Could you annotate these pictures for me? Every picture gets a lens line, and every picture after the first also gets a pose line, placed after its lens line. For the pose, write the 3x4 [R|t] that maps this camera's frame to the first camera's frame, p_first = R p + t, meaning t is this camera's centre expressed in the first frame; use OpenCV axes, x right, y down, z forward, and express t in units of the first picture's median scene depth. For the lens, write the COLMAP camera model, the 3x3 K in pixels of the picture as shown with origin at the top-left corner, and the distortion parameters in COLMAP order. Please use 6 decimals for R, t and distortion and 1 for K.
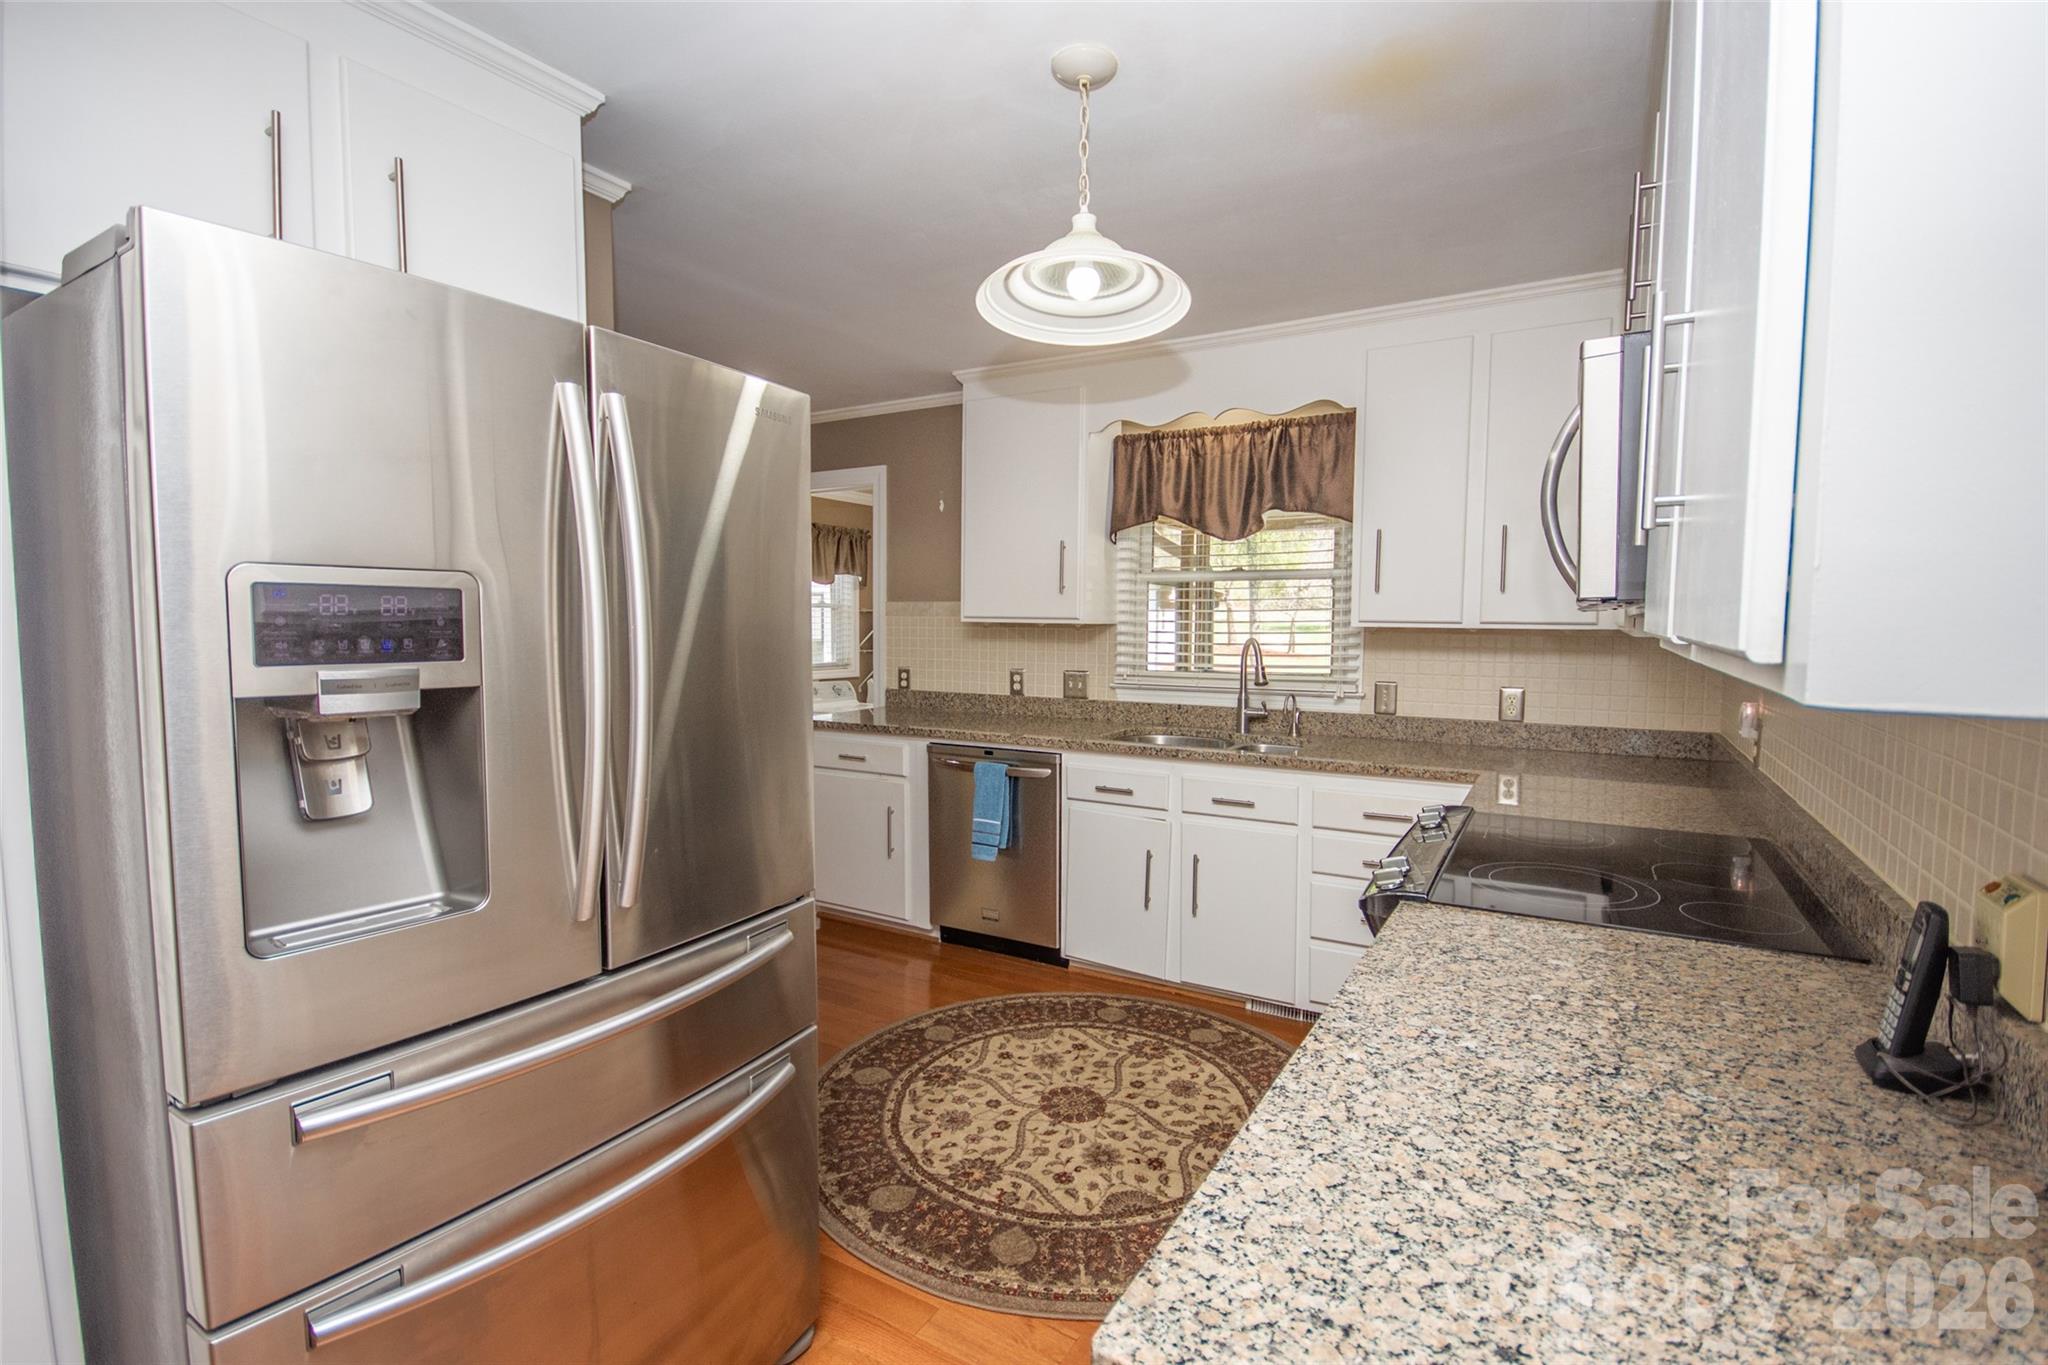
lens RADIAL K [[926.4, 0, 1024.0], [0, 926.4, 682.5], [0, 0, 1]] dist [0.002185, 0.000225]
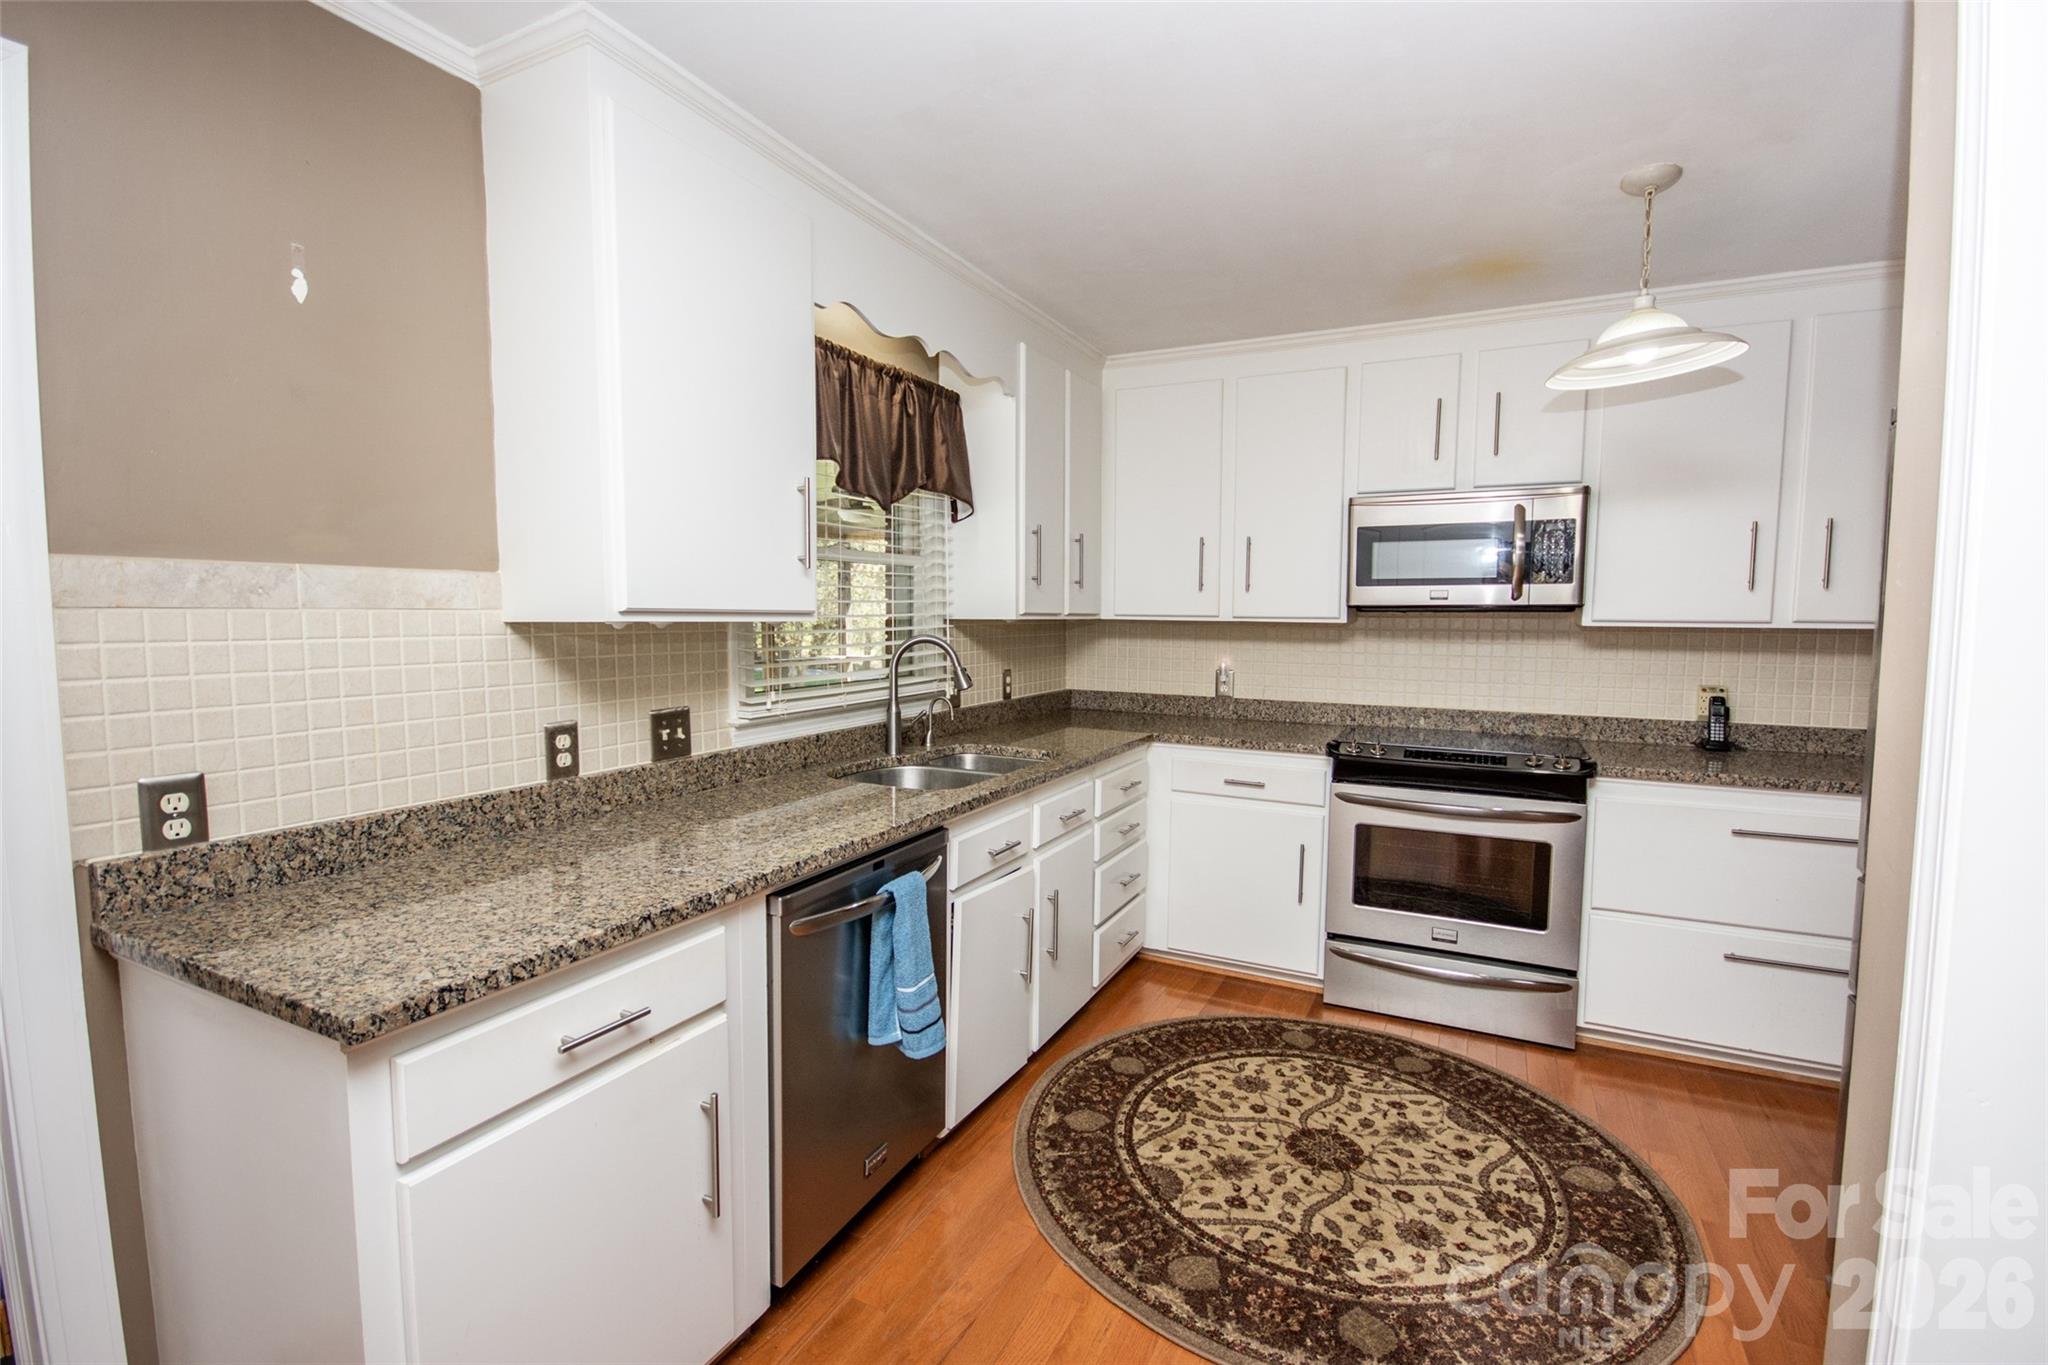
lens RADIAL K [[915.3, 0, 1024.0], [0, 915.3, 682.5], [0, 0, 1]] dist [-0.003063, -0.000205]
pose [[-0.064696, -0.084081, 0.994356, -0.657587], [0.061078, 0.994242, 0.088045, -0.083774], [-0.996034, 0.066430, -0.059188, 1.103377]]
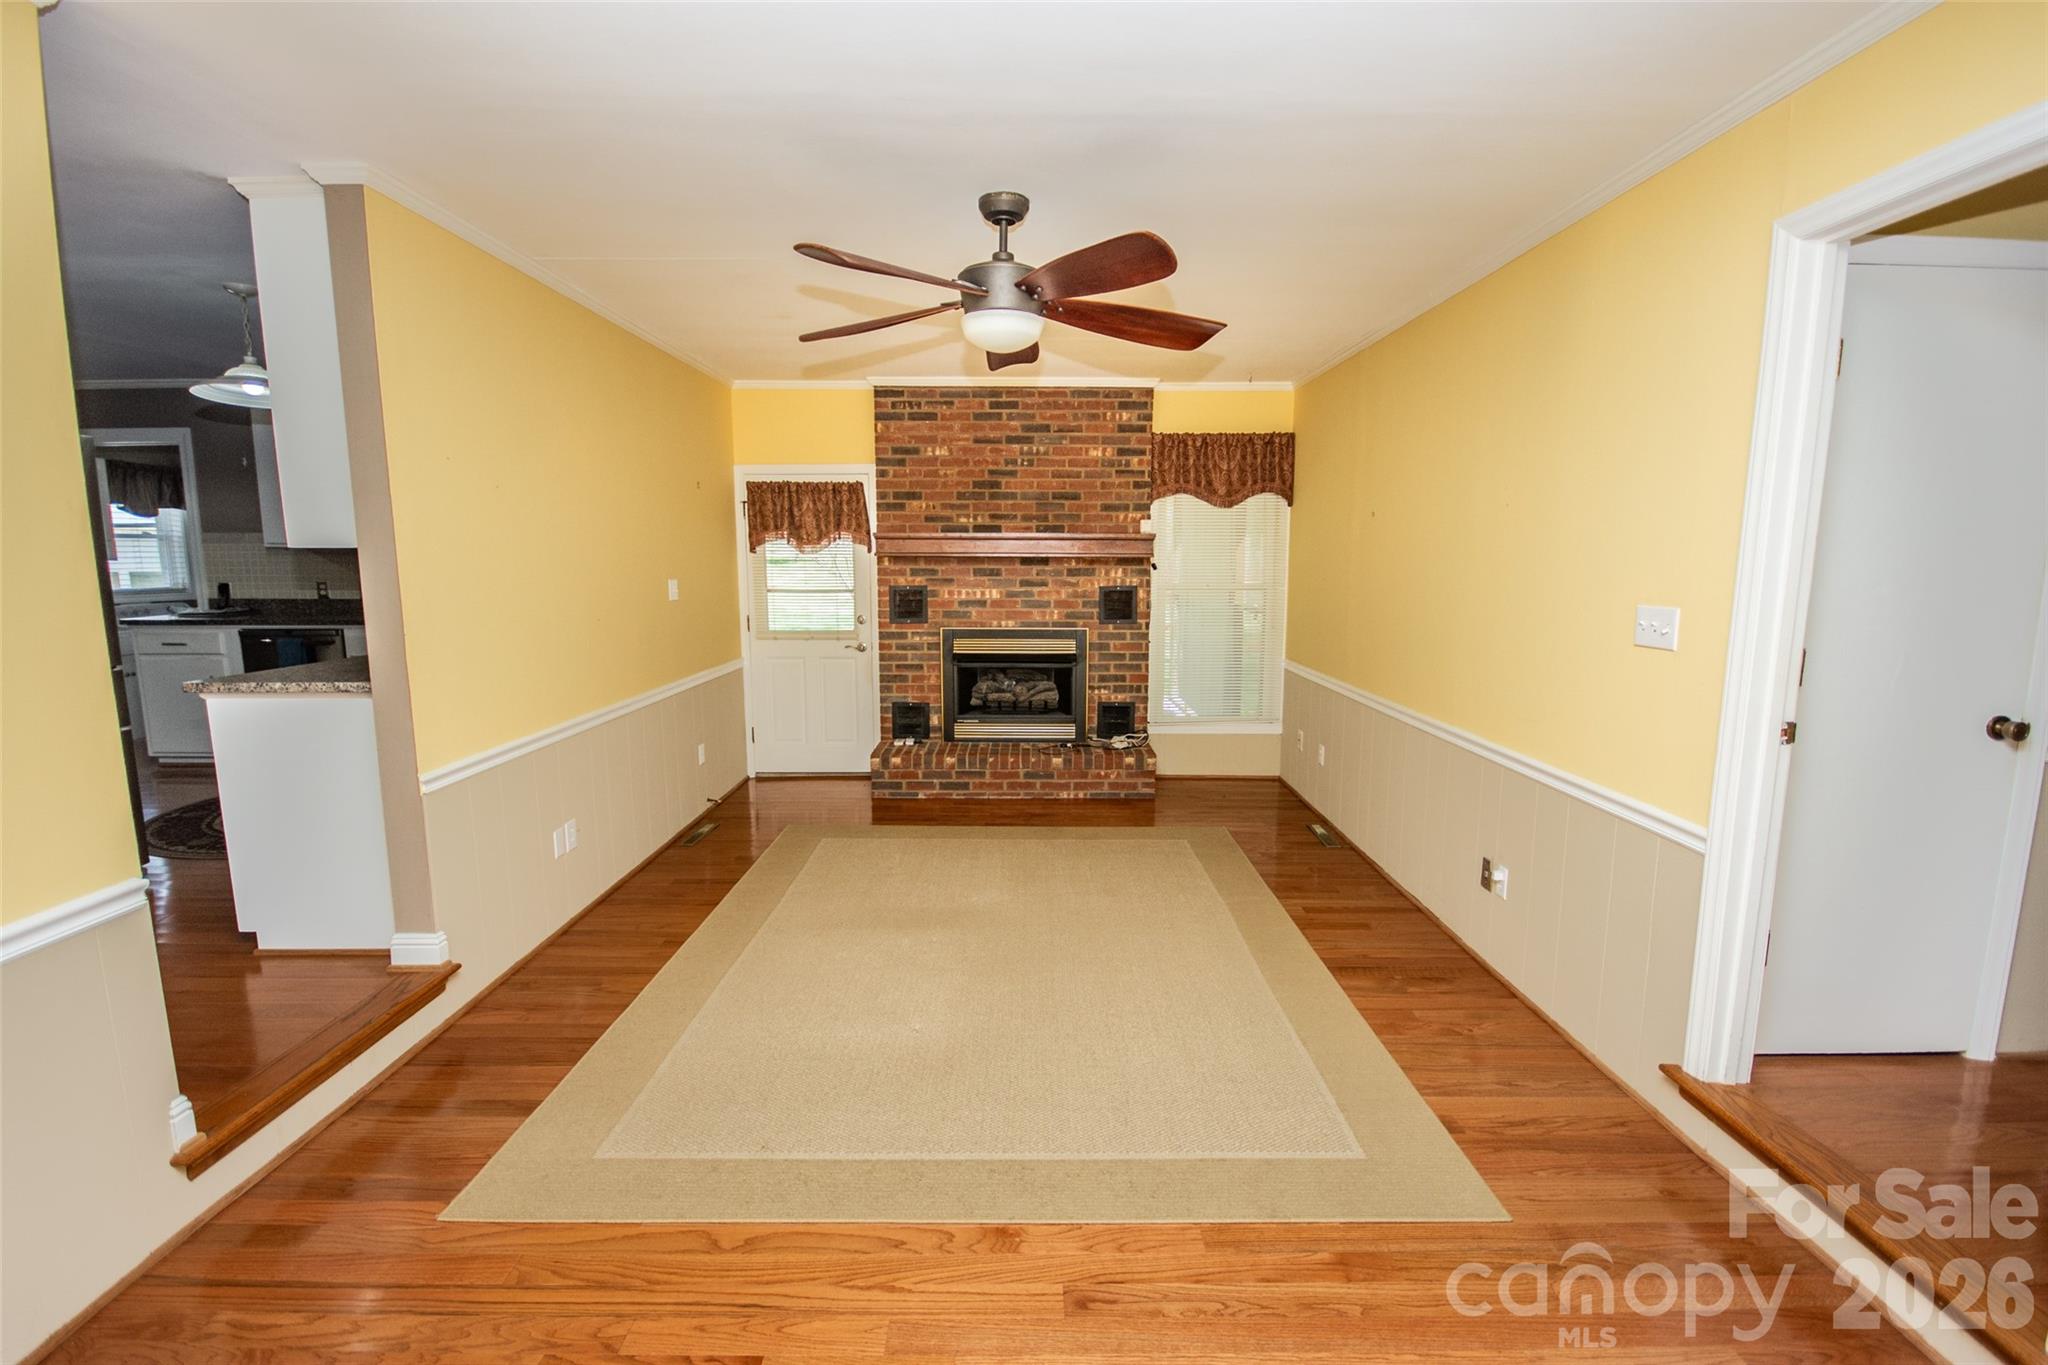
lens RADIAL K [[915.3, 0, 1024.0], [0, 915.3, 682.5], [0, 0, 1]] dist [-0.003063, -0.000205]
pose [[0.865738, -0.074683, 0.494894, 0.308920], [0.039333, 0.995899, 0.081480, 0.098151], [-0.498949, -0.051075, 0.865125, -1.081808]]
